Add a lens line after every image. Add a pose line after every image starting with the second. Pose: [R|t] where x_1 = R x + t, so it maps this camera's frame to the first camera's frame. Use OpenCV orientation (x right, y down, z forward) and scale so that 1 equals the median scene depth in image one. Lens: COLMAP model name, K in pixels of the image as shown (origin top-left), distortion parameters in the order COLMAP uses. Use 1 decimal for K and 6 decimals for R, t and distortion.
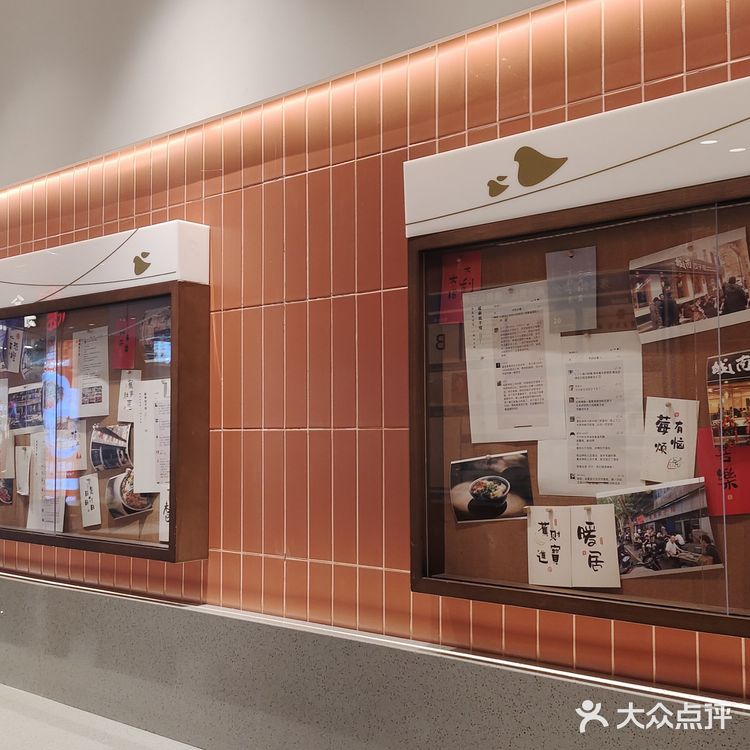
lens RADIAL K [[986.1, 0, 374.7], [0, 986.1, 374.7], [0, 0, 1]] dist [0.037469, 0.000000]
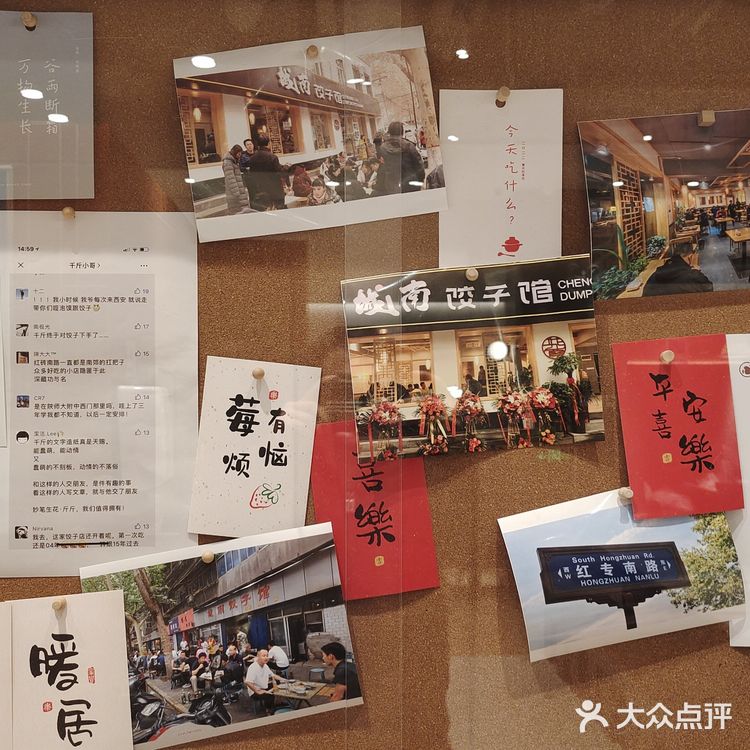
lens RADIAL K [[986.1, 0, 374.9], [0, 986.1, 379.8], [0, 0, 1]] dist [0.037469, 0.000000]
pose [[0.717672, 0.019369, 0.696112, 0.006892], [-0.044183, 0.998866, 0.017757, 0.022213], [-0.694979, -0.043500, 0.717713, 0.618429]]
